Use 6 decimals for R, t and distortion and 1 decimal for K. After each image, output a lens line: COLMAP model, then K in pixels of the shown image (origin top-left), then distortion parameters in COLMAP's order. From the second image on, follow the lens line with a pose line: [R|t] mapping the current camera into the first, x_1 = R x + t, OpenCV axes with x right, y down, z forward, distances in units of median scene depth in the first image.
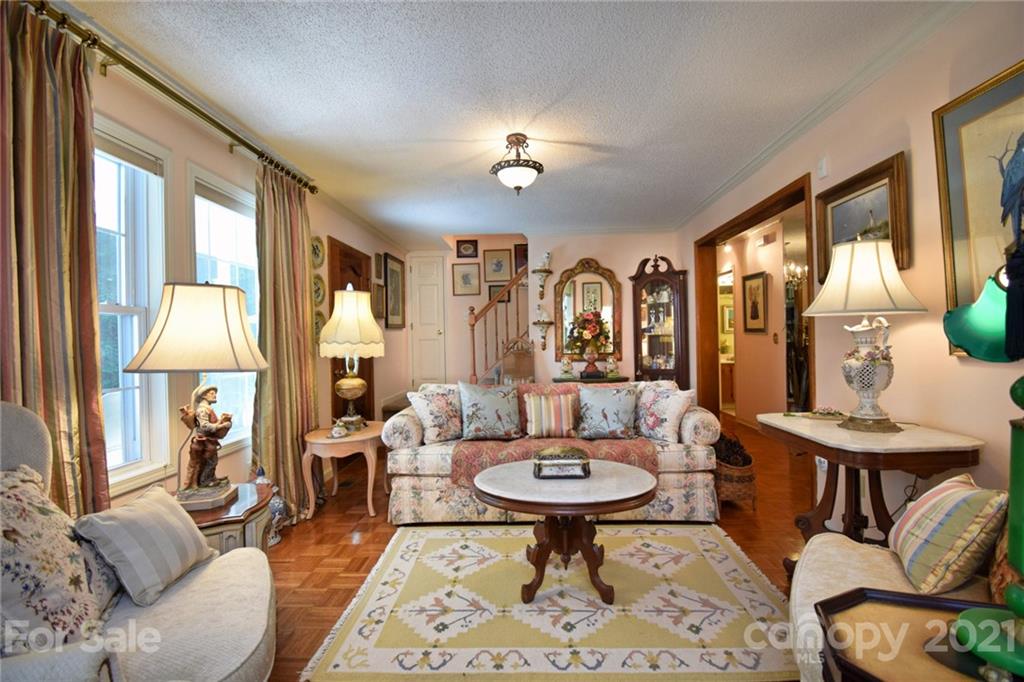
lens RADIAL K [[457.3, 0, 518.5], [0, 457.3, 339.1], [0, 0, 1]] dist [0.031249, -0.030157]
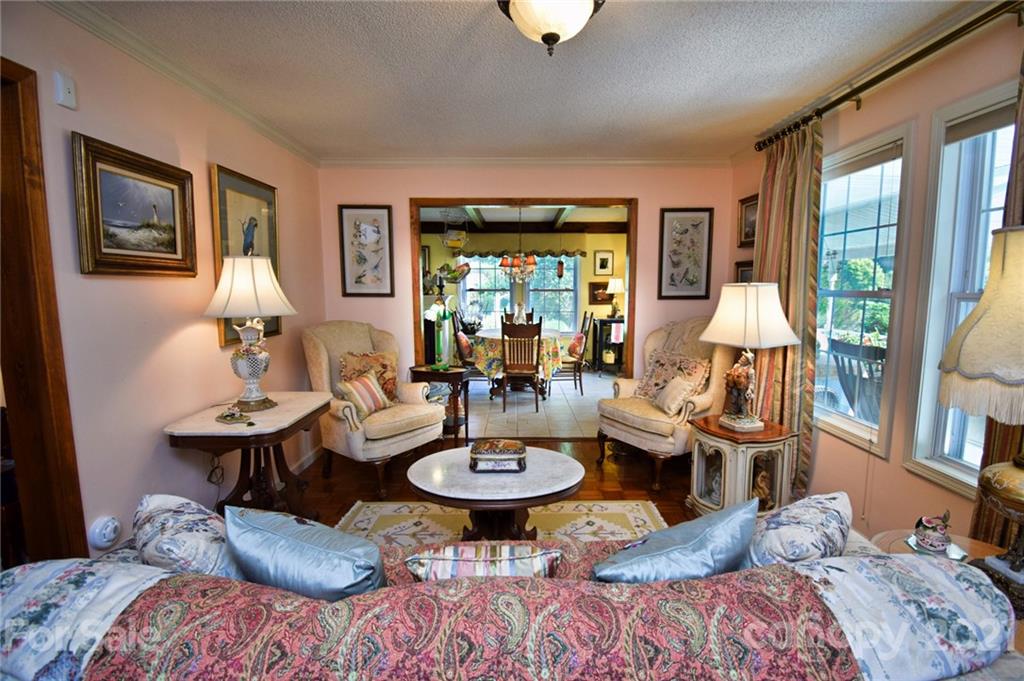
lens RADIAL K [[457.3, 0, 518.5], [0, 457.3, 338.6], [0, 0, 1]] dist [0.031249, -0.030157]
pose [[-0.998846, 0.029077, -0.038215, 0.091226], [0.024442, 0.992878, 0.116599, -0.119323], [0.041333, 0.115531, -0.992444, 2.253107]]
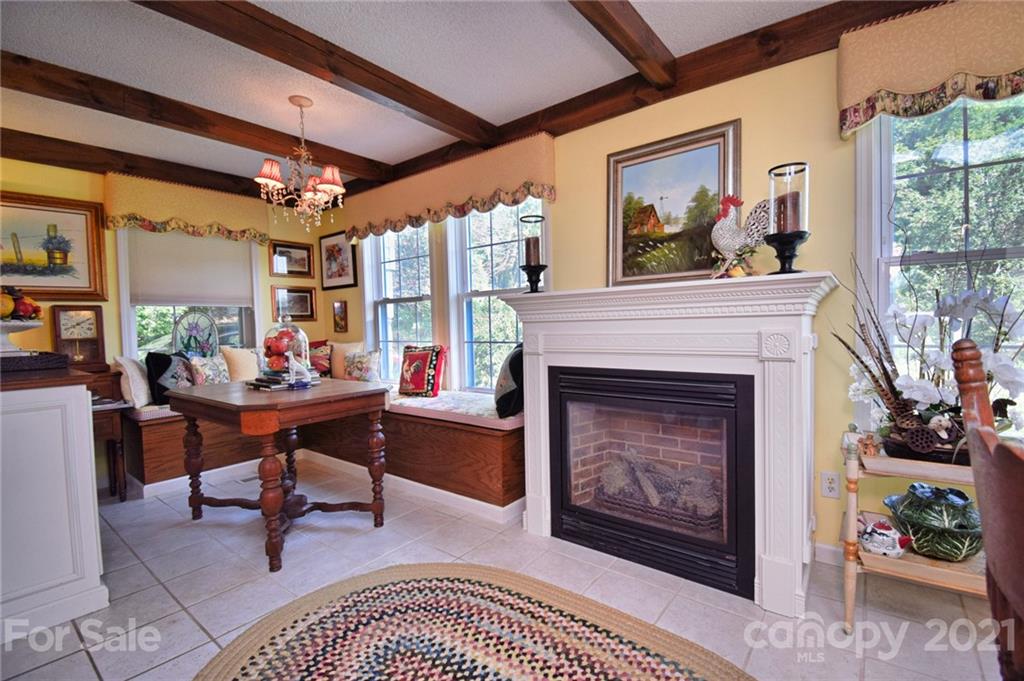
lens RADIAL K [[457.3, 0, 518.5], [0, 457.3, 338.6], [0, 0, 1]] dist [0.031249, -0.030157]
pose [[-0.810016, 0.022871, 0.585962, 0.456404], [0.043881, 0.998802, 0.021676, 0.025848], [-0.584764, 0.043270, -0.810049, -0.439437]]
